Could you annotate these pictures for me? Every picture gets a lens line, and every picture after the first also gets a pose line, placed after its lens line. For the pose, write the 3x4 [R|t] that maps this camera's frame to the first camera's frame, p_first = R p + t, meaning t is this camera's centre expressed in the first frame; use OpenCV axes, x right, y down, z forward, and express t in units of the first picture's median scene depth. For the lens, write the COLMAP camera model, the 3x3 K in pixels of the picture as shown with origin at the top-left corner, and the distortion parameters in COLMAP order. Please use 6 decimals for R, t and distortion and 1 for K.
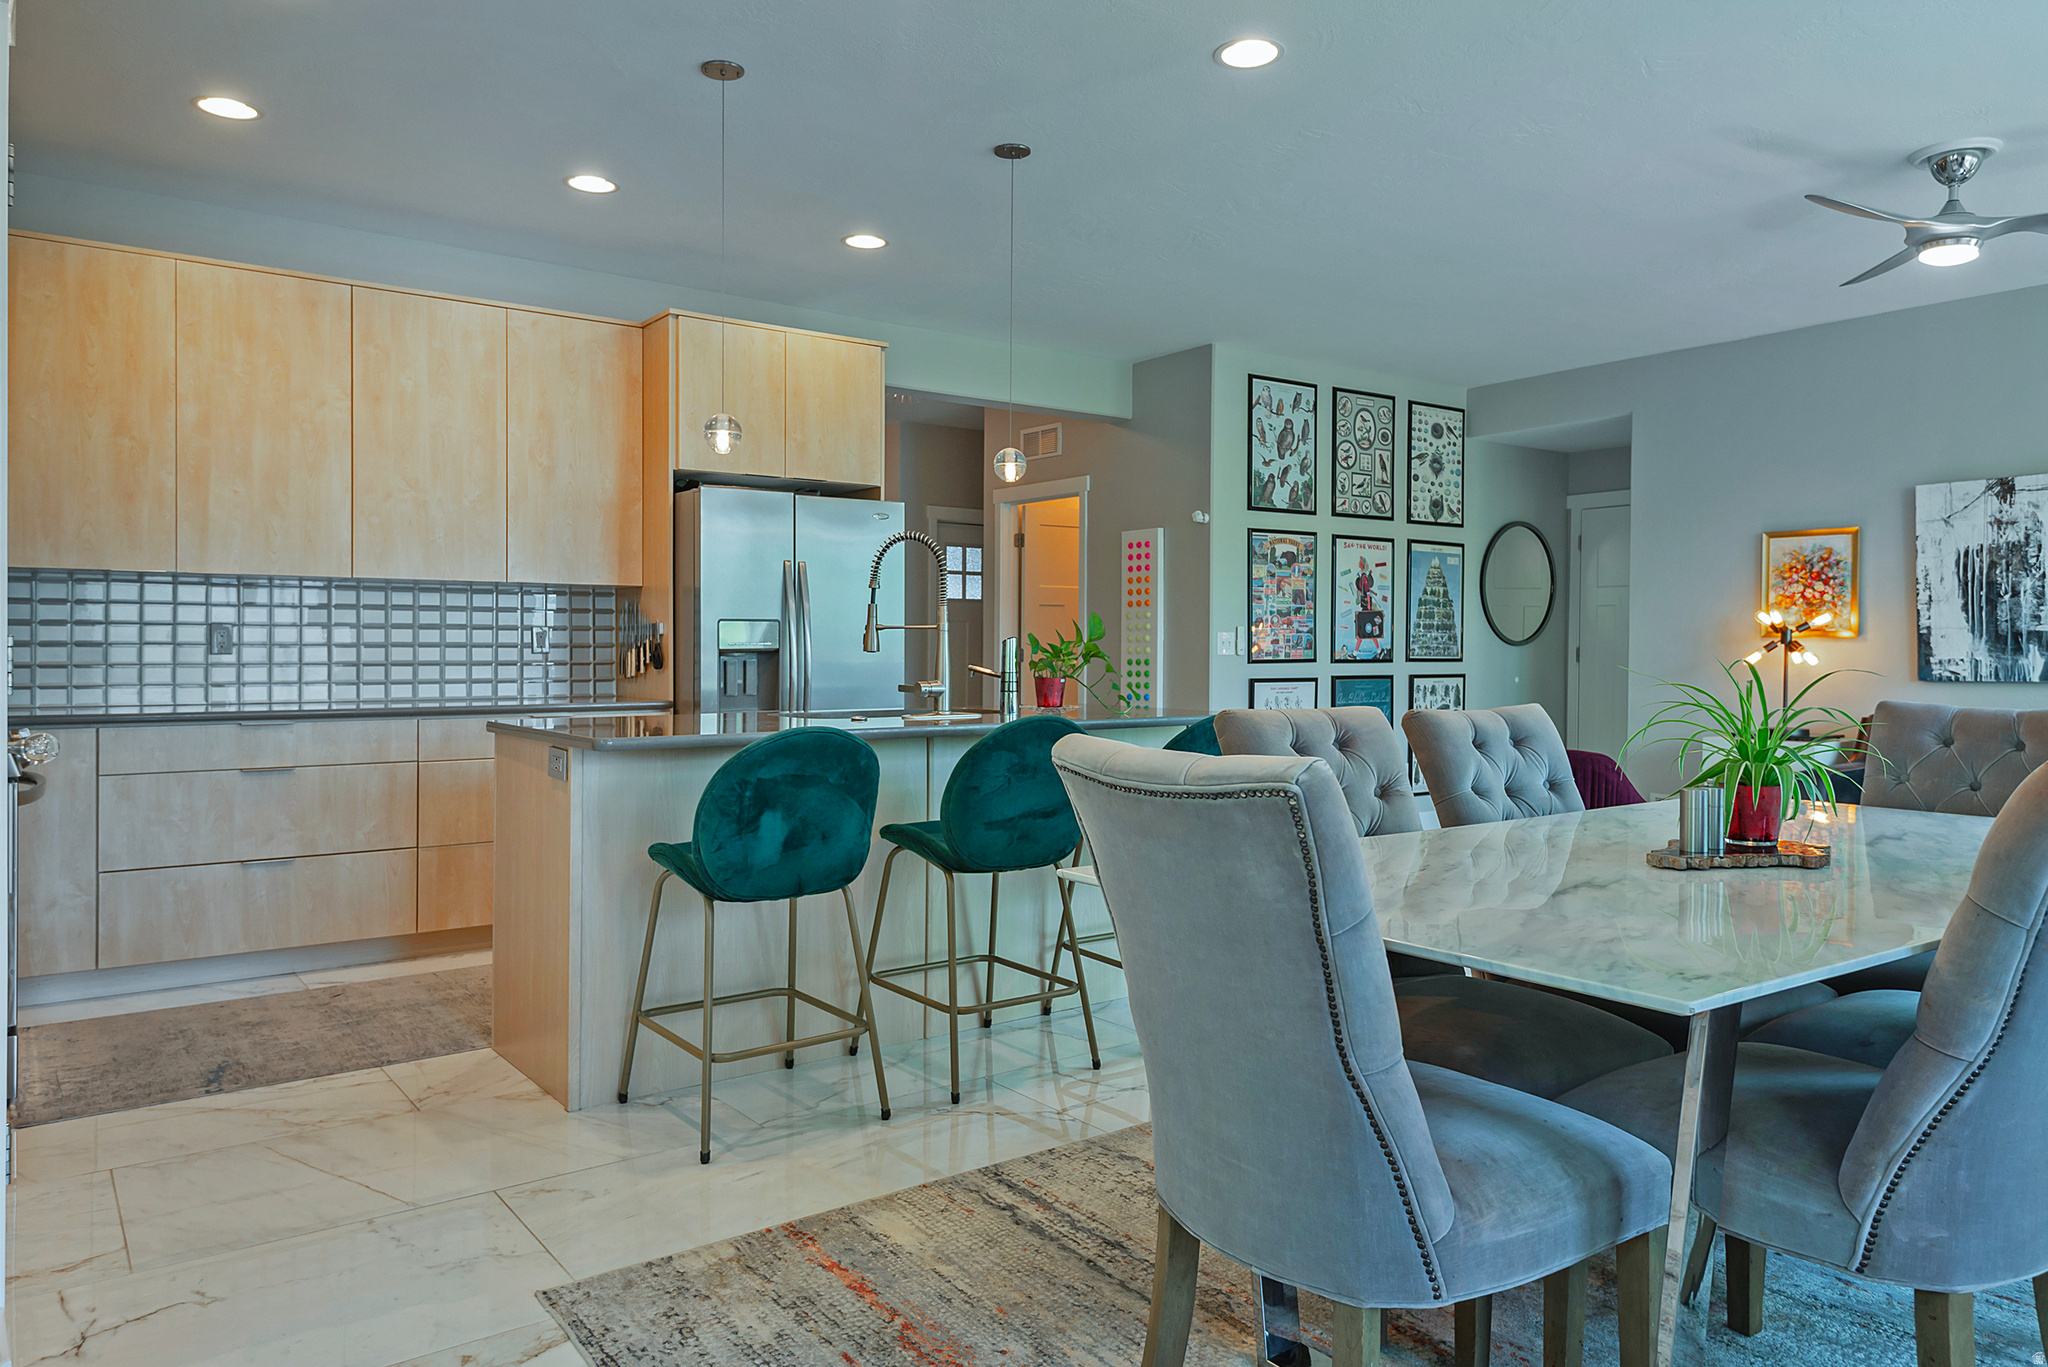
lens RADIAL K [[1317.3, 0, 1032.1], [0, 1317.3, 647.6], [0, 0, 1]] dist [0.038500, -0.025746]
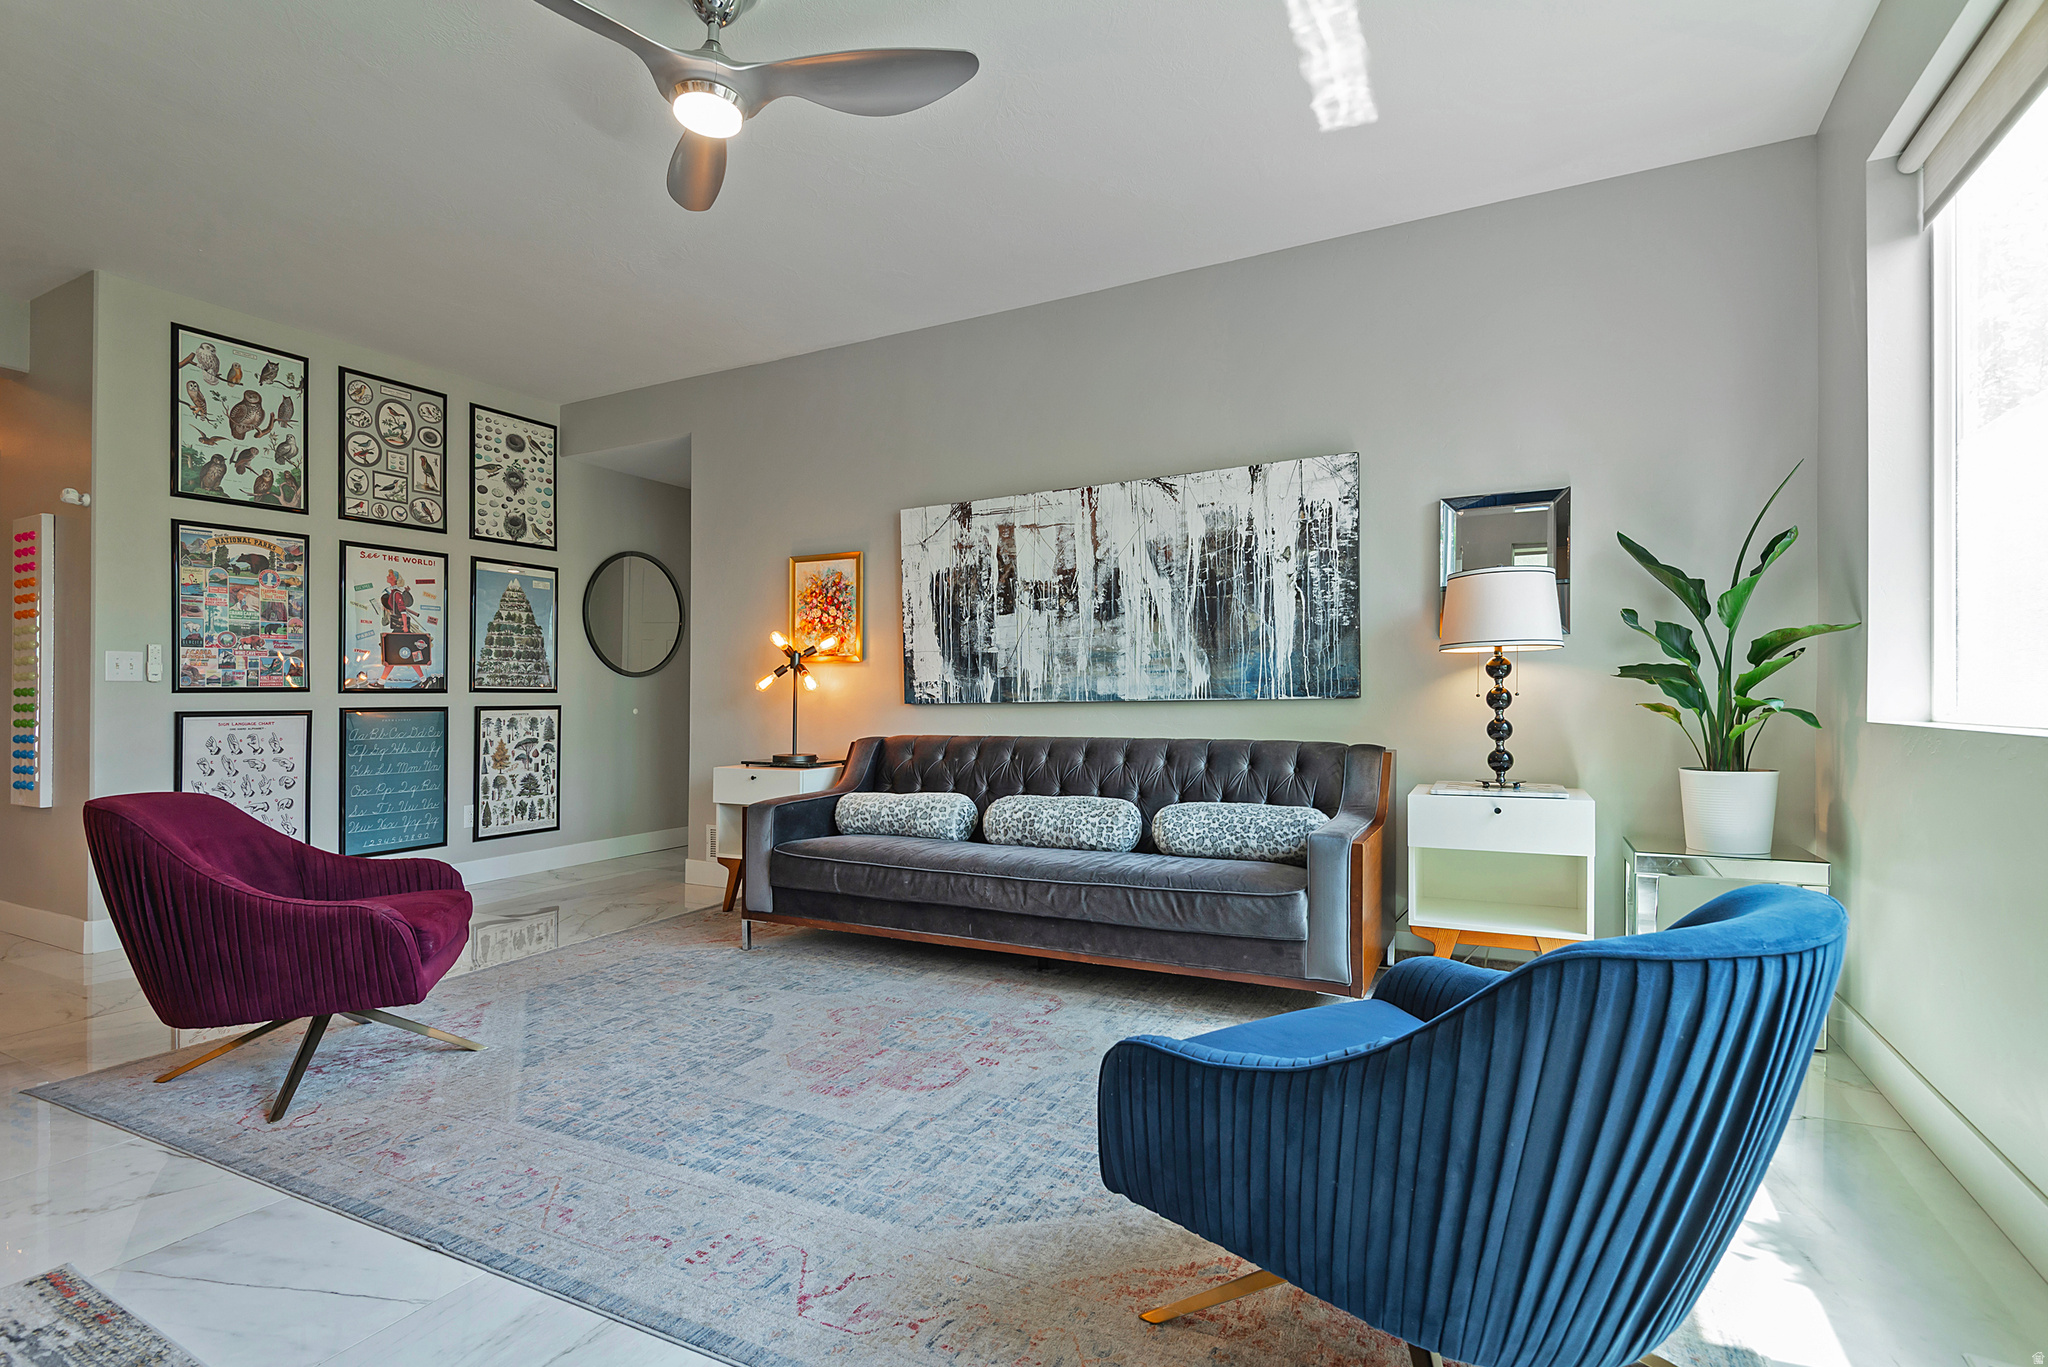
lens RADIAL K [[989.4, 0, 1008.3], [0, 989.4, 681.9], [0, 0, 1]] dist [0.021144, -0.013129]
pose [[0.895690, 0.001906, 0.444674, 0.456126], [0.004502, 0.999901, -0.013355, 0.021031], [-0.444656, 0.013964, 0.895593, 0.335450]]
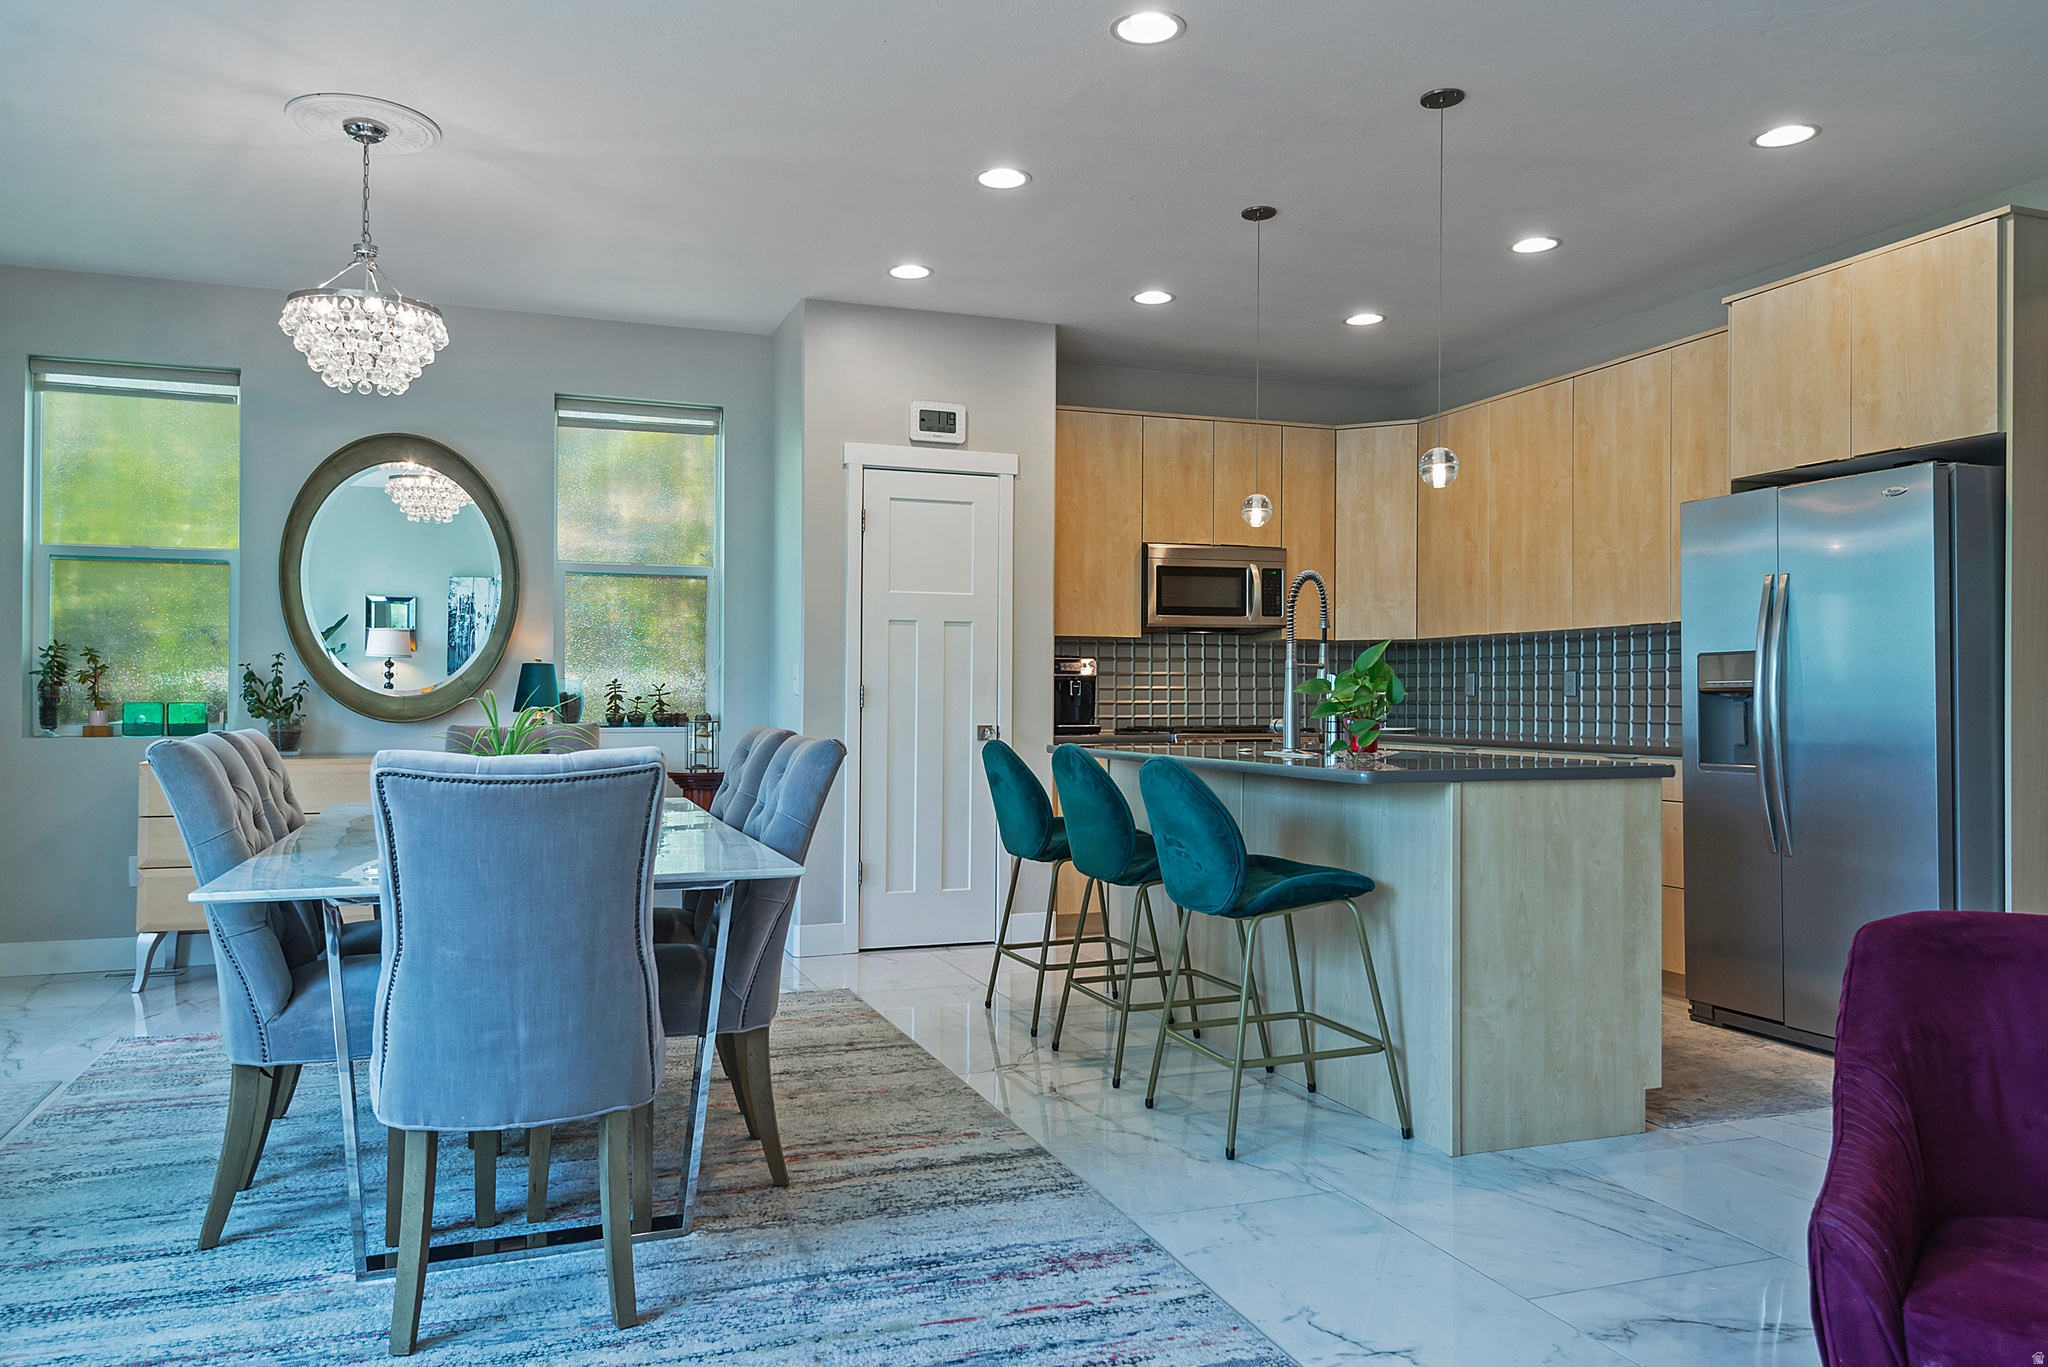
lens RADIAL K [[1379.9, 0, 1016.9], [0, 1379.9, 709.3], [0, 0, 1]] dist [0.029504, -0.007940]
pose [[-0.254945, 0.008143, -0.966921, 0.729859], [0.002041, 0.999967, 0.007883, 0.006551], [0.966953, 0.000036, -0.254953, 0.778679]]
